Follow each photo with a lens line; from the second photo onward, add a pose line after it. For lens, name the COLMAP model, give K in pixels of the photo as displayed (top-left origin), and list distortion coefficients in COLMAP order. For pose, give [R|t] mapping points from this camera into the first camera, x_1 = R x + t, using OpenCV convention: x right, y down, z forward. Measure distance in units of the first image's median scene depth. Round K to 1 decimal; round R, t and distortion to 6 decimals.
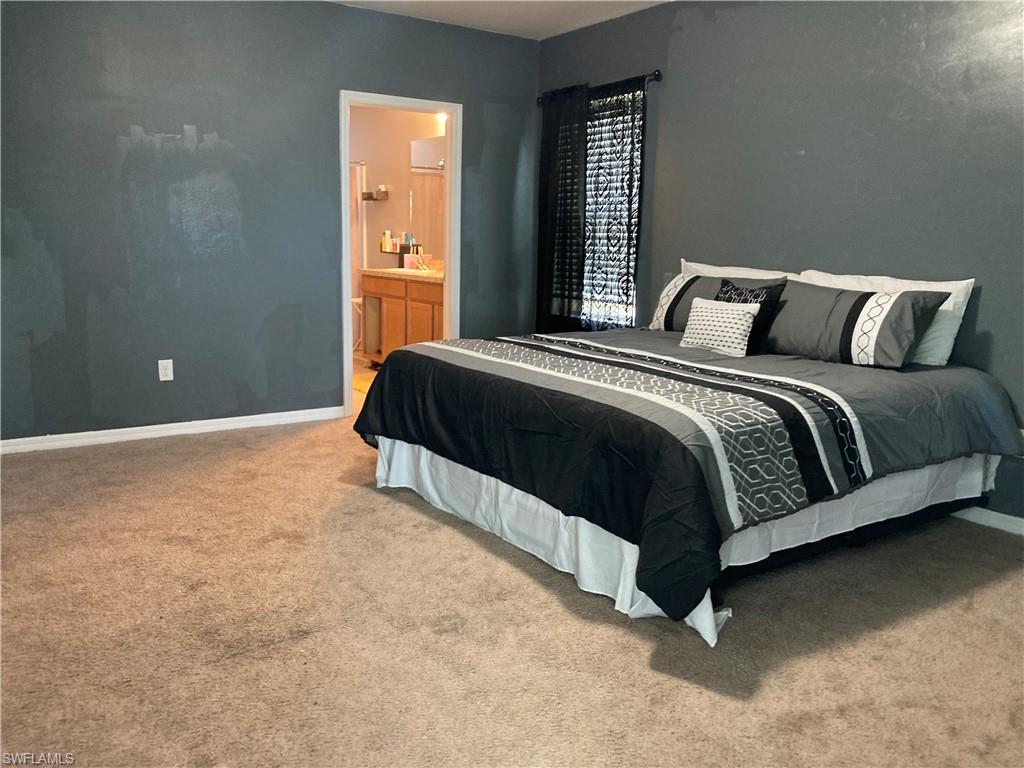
lens RADIAL K [[831.3, 0, 512.0], [0, 831.3, 384.0], [0, 0, 1]] dist [-0.000482, 0.003106]
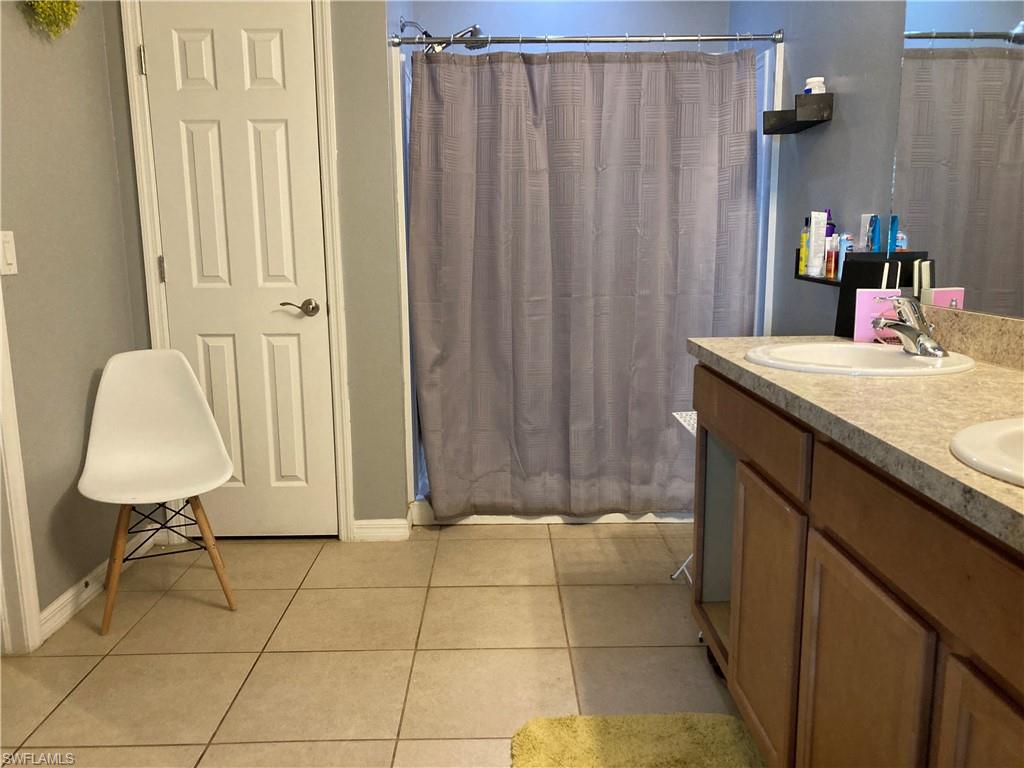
lens RADIAL K [[831.3, 0, 512.0], [0, 831.3, 384.0], [0, 0, 1]] dist [-0.000482, 0.003106]
pose [[0.828446, 0.064451, -0.556347, -0.068592], [-0.067773, 0.997593, 0.014649, -0.121295], [0.555953, 0.025569, 0.830821, 0.707009]]
